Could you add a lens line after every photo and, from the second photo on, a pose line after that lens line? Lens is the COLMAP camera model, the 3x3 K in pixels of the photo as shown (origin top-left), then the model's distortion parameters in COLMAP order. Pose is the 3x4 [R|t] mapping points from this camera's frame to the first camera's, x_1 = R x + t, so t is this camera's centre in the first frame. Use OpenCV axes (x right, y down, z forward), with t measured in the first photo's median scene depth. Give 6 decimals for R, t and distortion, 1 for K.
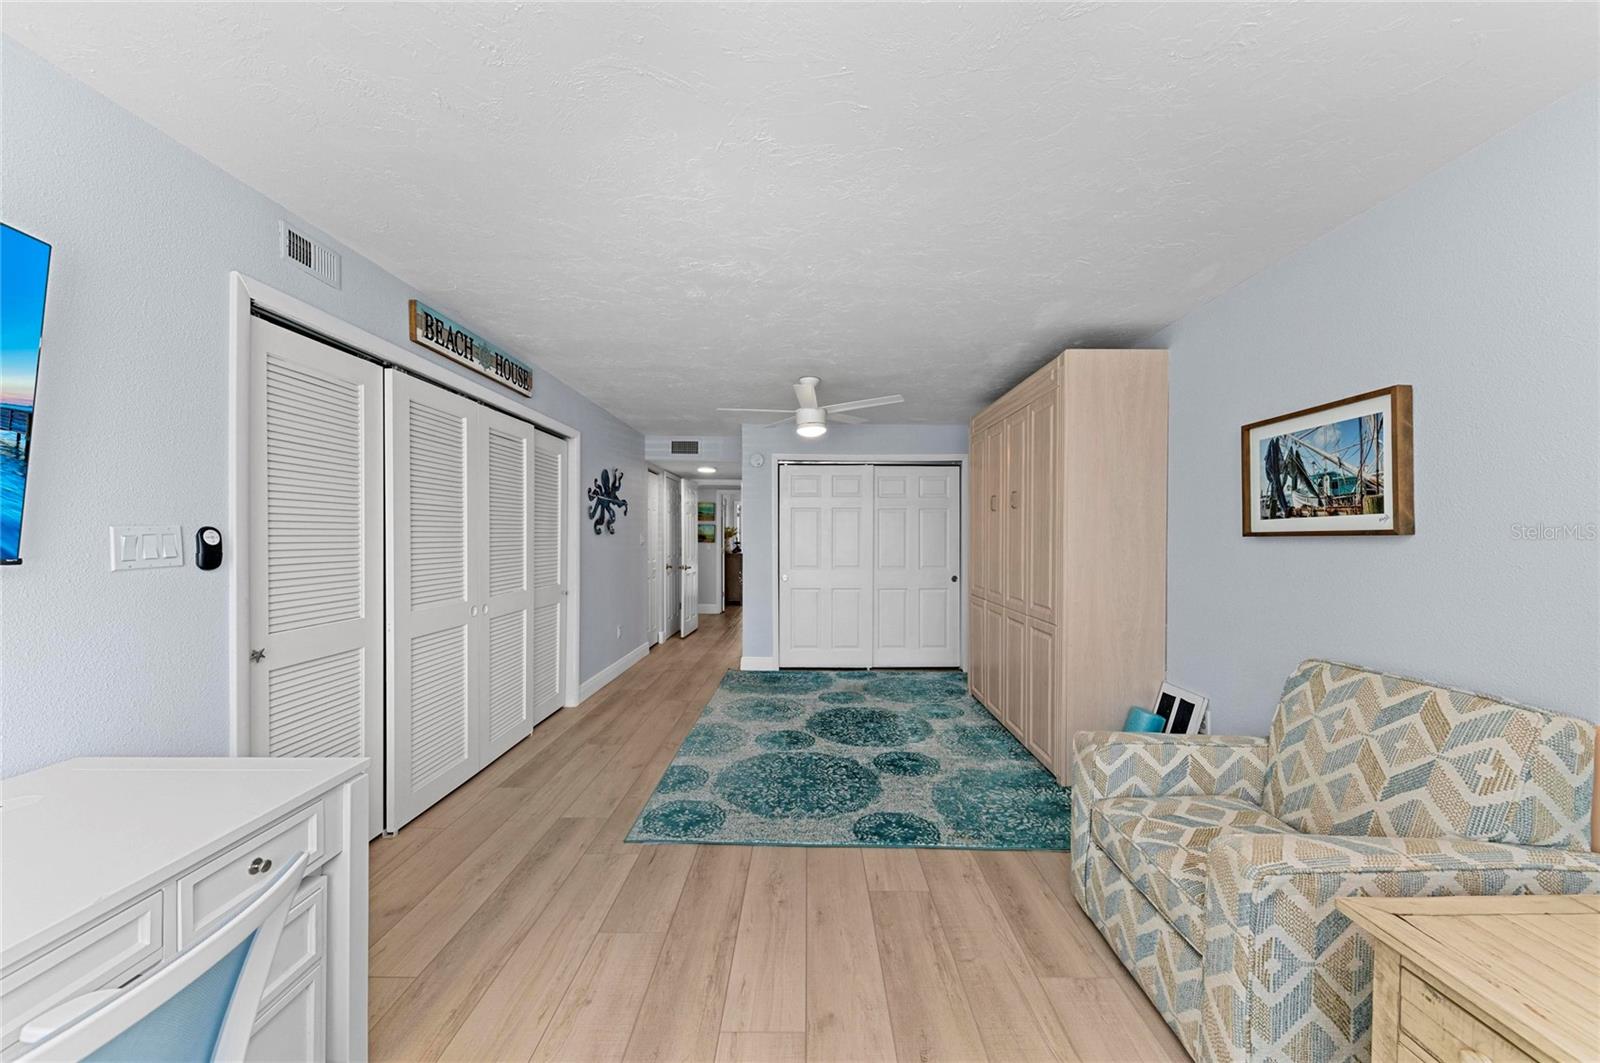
lens RADIAL K [[557.8, 0, 805.8], [0, 557.8, 534.2], [0, 0, 1]] dist [-0.001271, -0.000797]
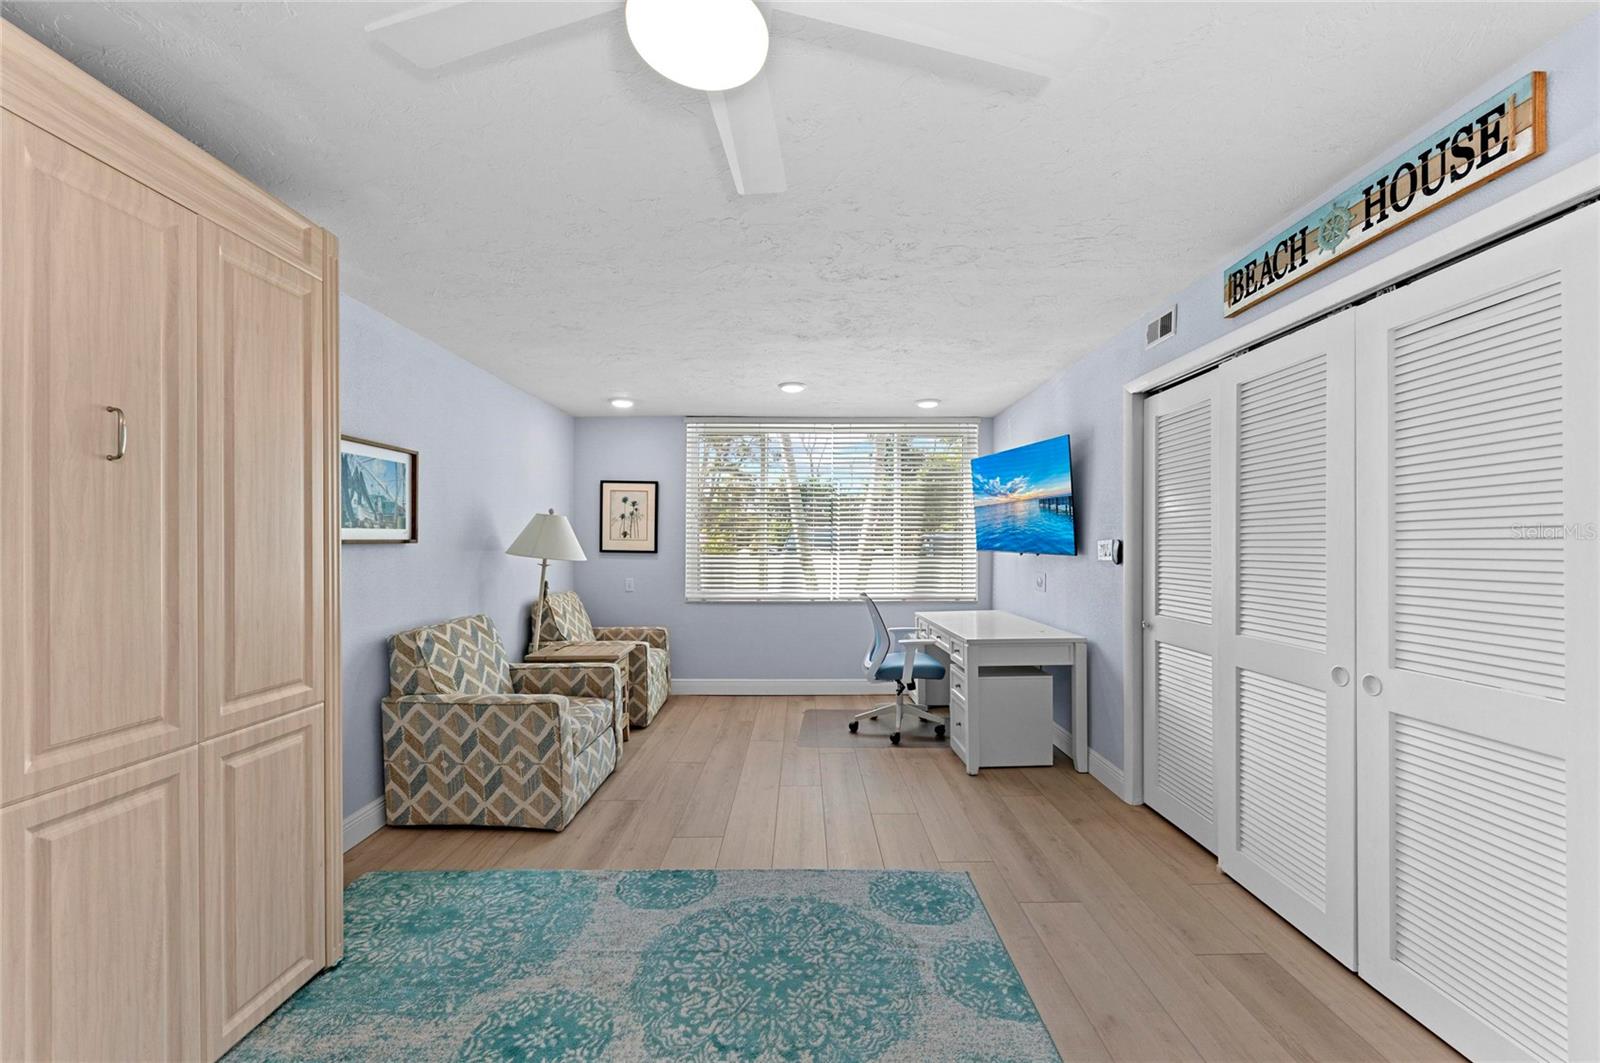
lens RADIAL K [[630.6, 0, 807.4], [0, 630.6, 543.4], [0, 0, 1]] dist [0.011780, -0.004207]
pose [[-0.999940, -0.001745, -0.010847, -0.040931], [-0.001719, 0.999996, -0.002355, 0.003138], [0.010851, -0.002336, -0.999938, 1.799973]]
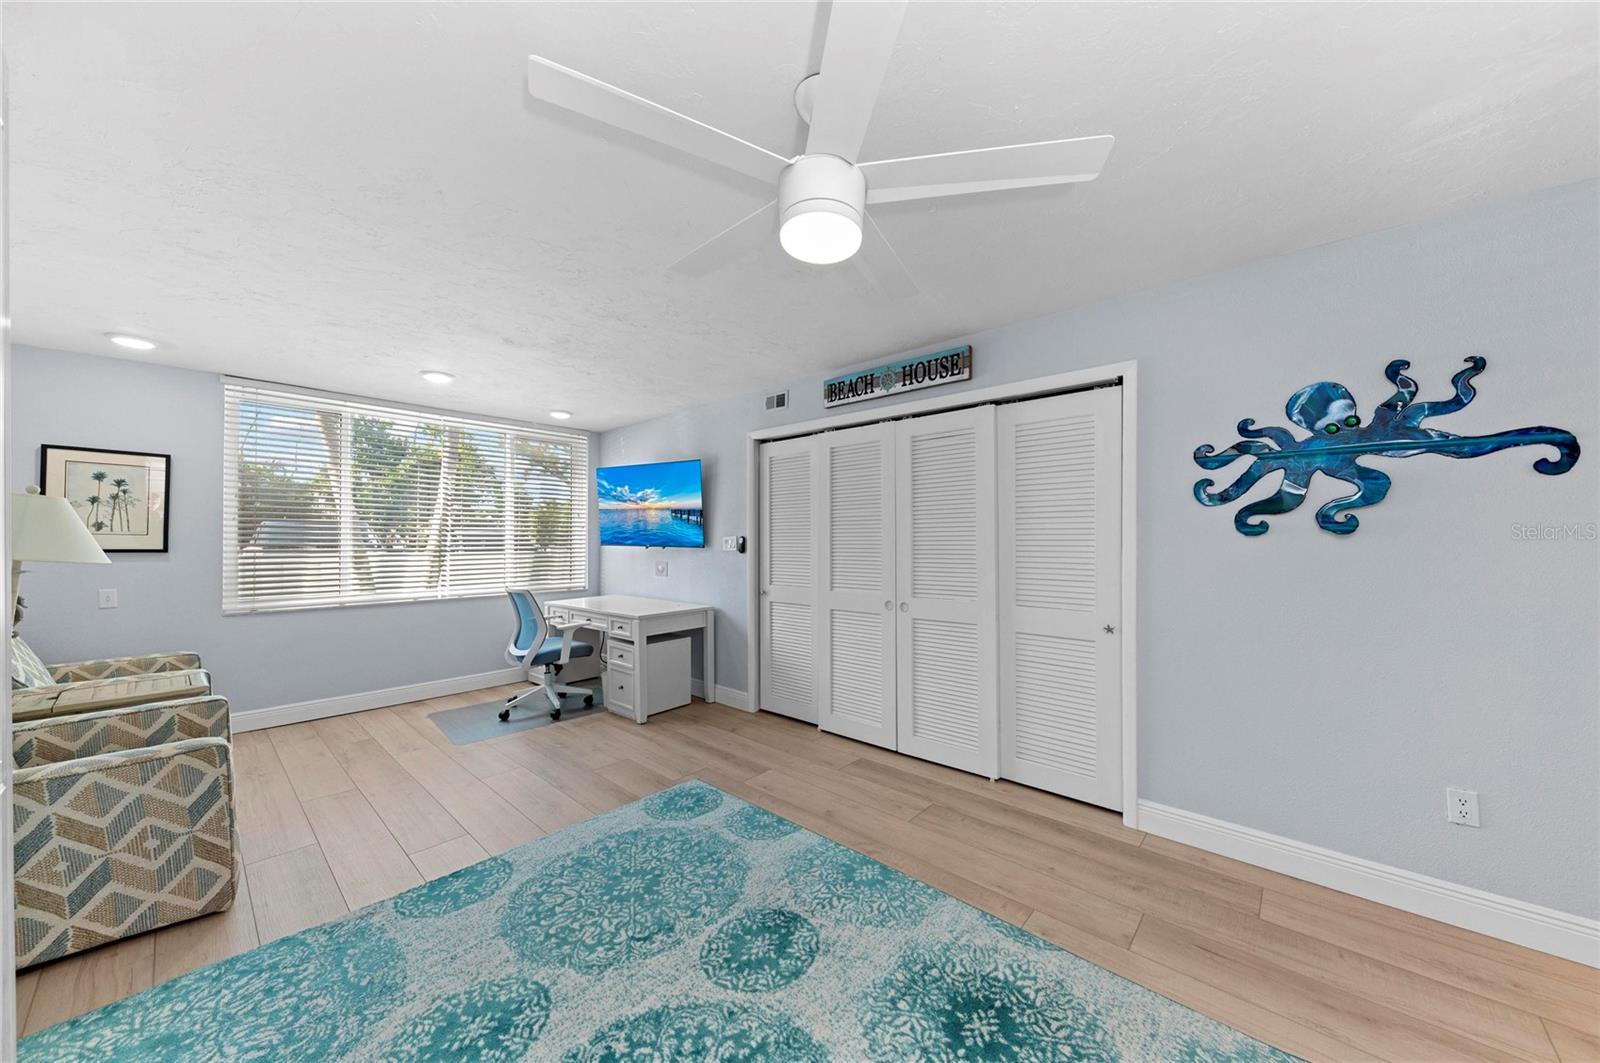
lens RADIAL K [[557.8, 0, 814.6], [0, 557.8, 541.9], [0, 0, 1]] dist [-0.001271, -0.000797]
pose [[-0.654567, 0.000791, -0.756003, 0.403974], [0.001851, 0.999998, -0.000557, 0.008602], [0.756001, -0.001764, -0.654568, 1.783803]]
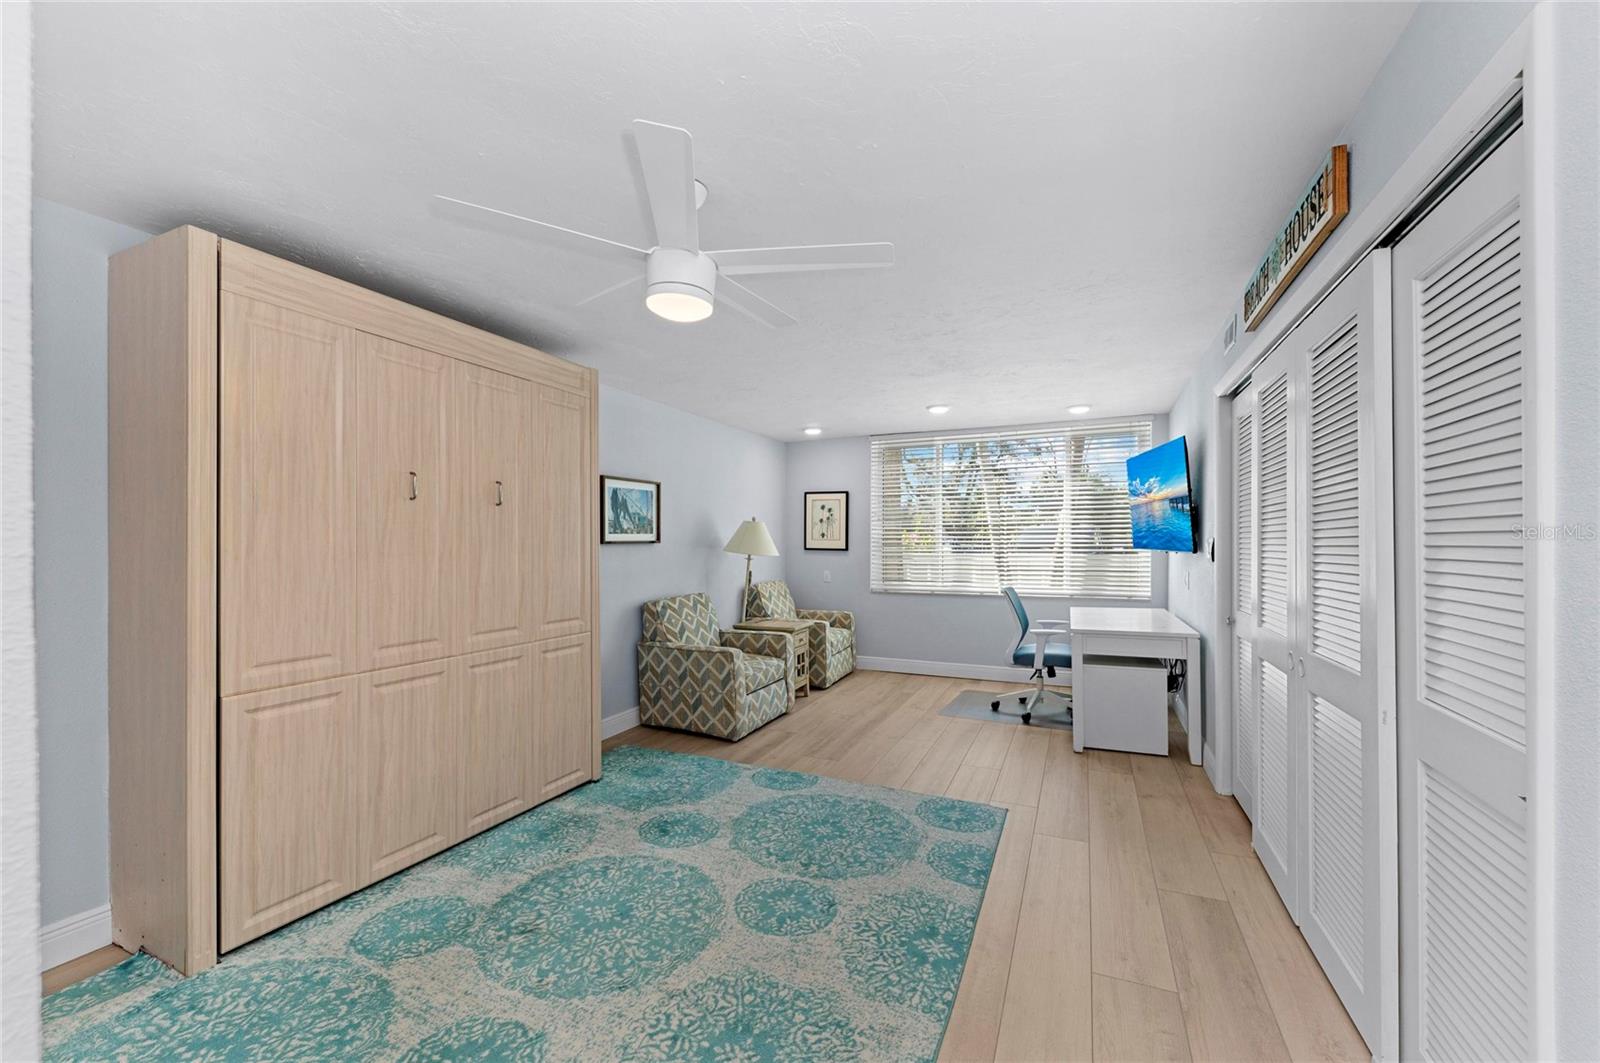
lens RADIAL K [[630.6, 0, 803.6], [0, 630.6, 542.6], [0, 0, 1]] dist [0.011780, -0.004207]
pose [[-0.912958, 0.001485, 0.408052, -0.415304], [0.000858, 0.999998, -0.001721, 0.002793], [-0.408054, -0.001221, -0.912957, 2.066503]]
